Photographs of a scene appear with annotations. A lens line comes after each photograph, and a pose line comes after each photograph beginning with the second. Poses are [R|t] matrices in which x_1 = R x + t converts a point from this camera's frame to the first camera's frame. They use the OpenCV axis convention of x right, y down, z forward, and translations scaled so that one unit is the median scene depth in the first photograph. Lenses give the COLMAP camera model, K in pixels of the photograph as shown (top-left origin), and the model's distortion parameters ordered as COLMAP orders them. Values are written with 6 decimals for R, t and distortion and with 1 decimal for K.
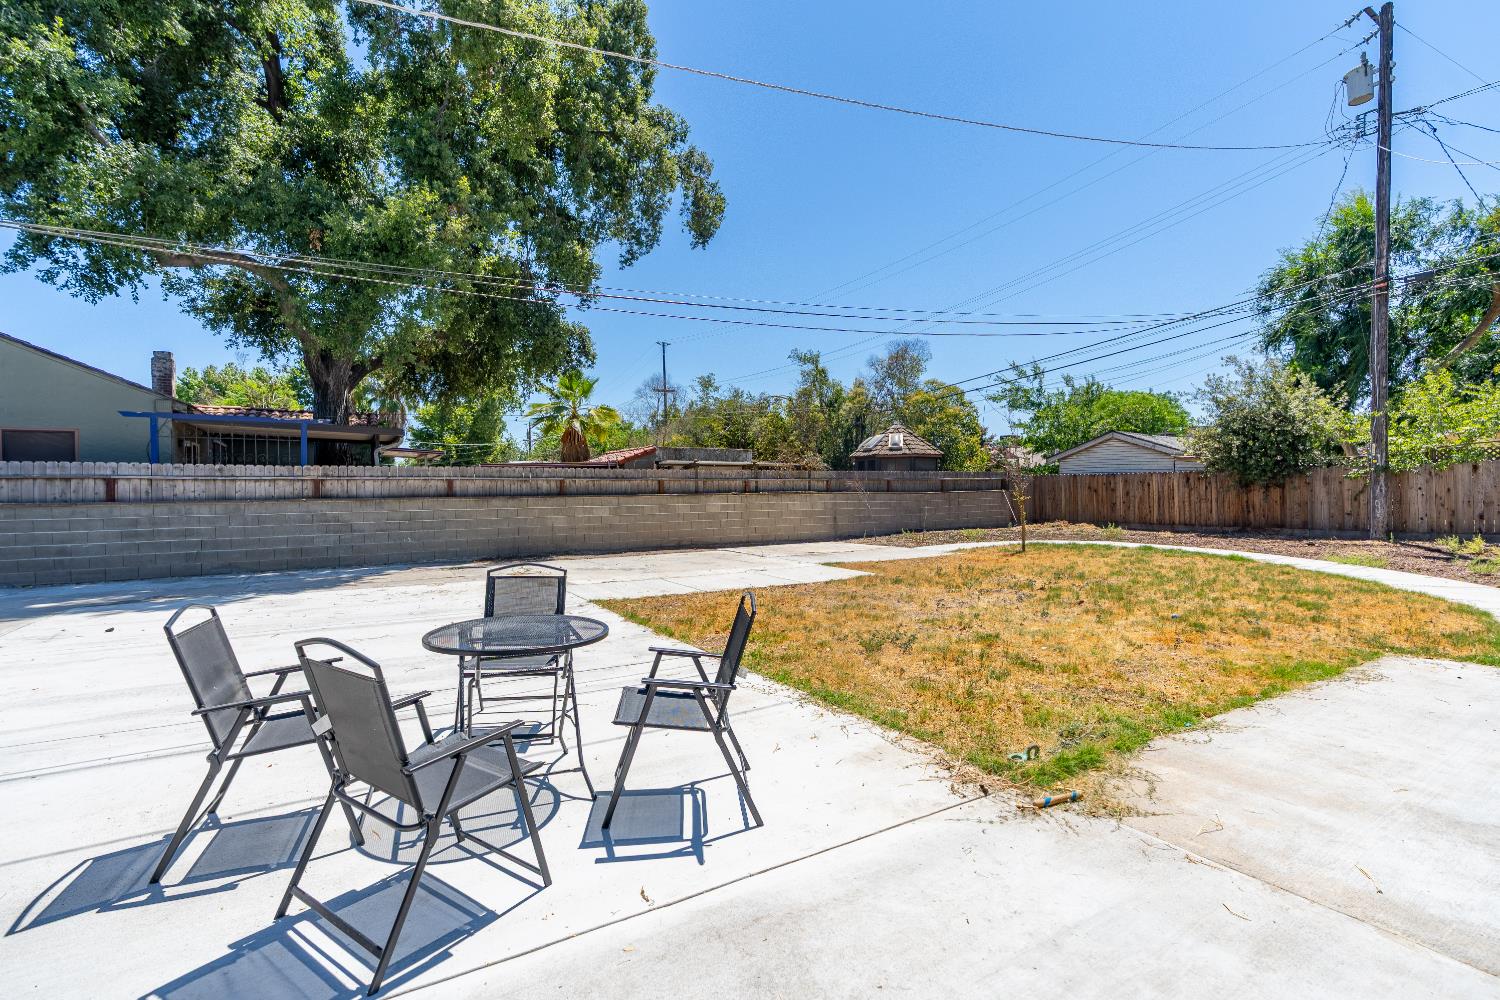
lens RADIAL K [[679.4, 0, 750.0], [0, 679.4, 500.0], [0, 0, 1]] dist [-0.004318, 0.000194]
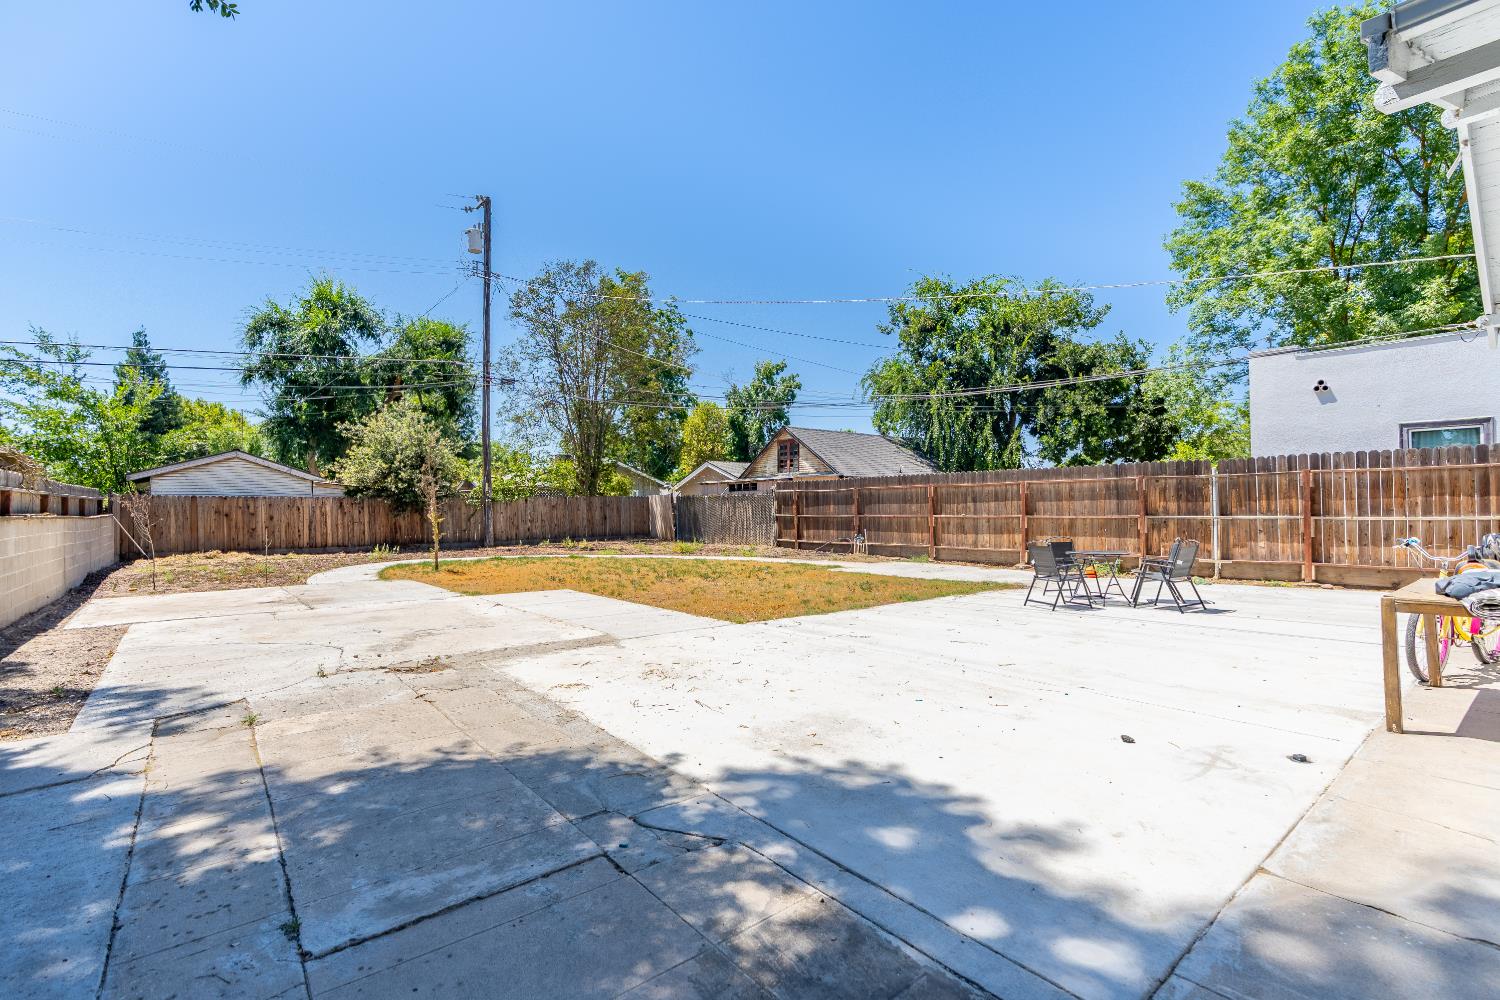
lens RADIAL K [[679.4, 0, 750.0], [0, 679.4, 500.0], [0, 0, 1]] dist [-0.004318, 0.000194]
pose [[-0.139612, 0.025163, 0.989886, -0.589034], [0.020309, 0.999540, -0.022544, 0.000351], [-0.989998, 0.016957, -0.140059, 0.565634]]
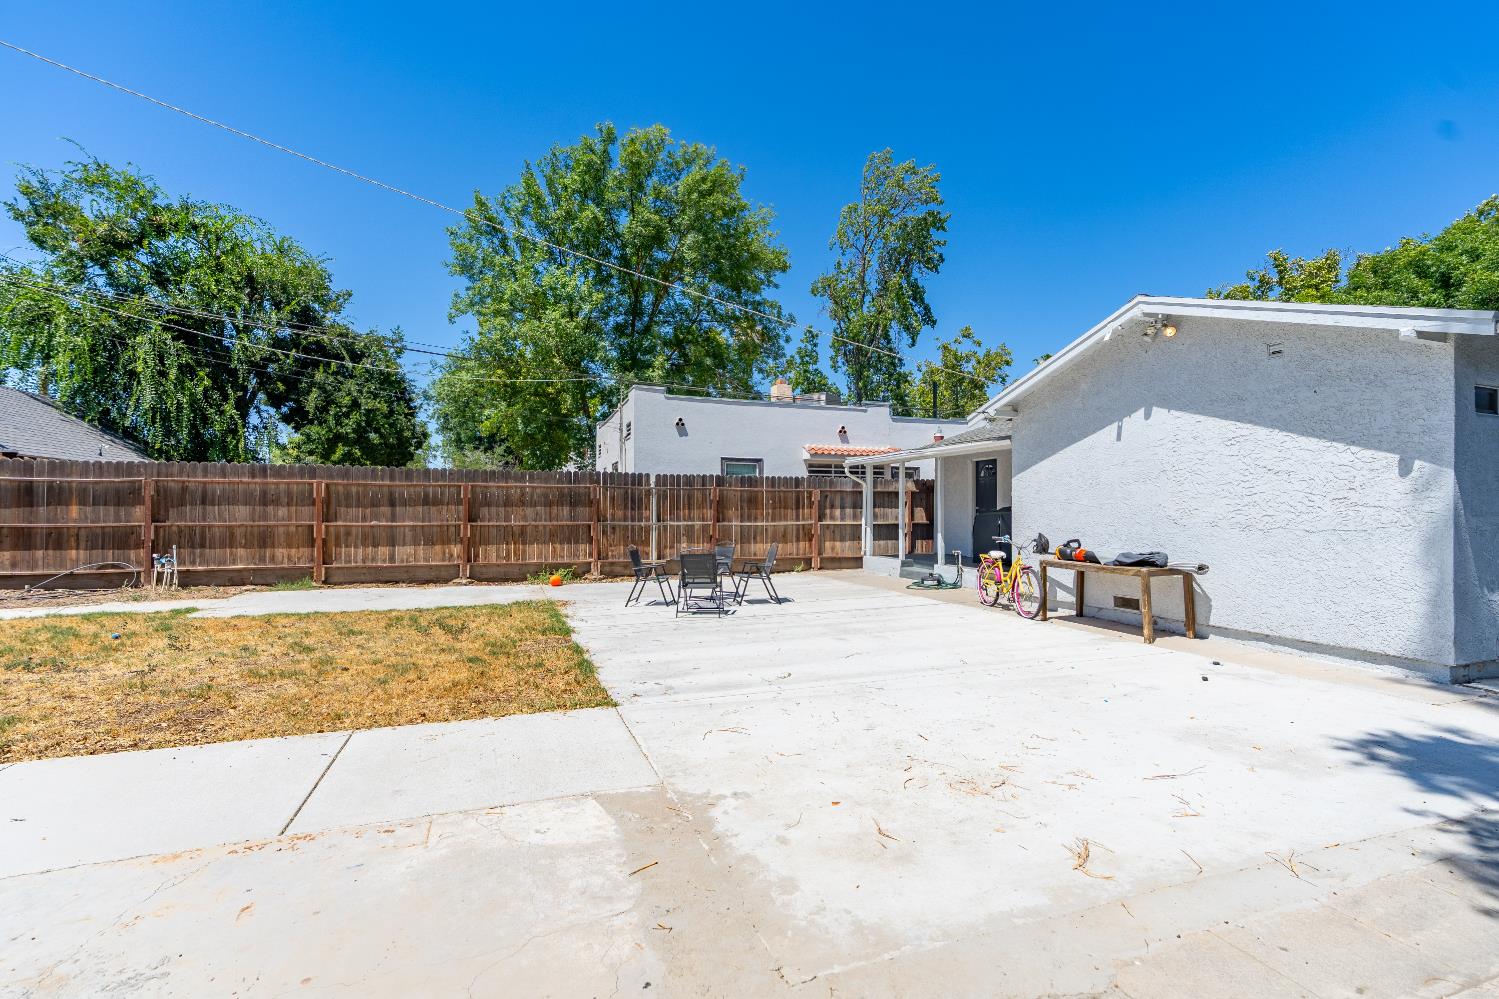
lens RADIAL K [[678.9, 0, 749.5], [0, 678.9, 499.5], [0, 0, 1]] dist [-0.004318, 0.000194]
pose [[-0.980348, 0.009947, 0.197024, -0.226477], [0.008280, 0.999923, -0.009281, -0.008623], [-0.197101, -0.007467, -0.980355, 0.779509]]
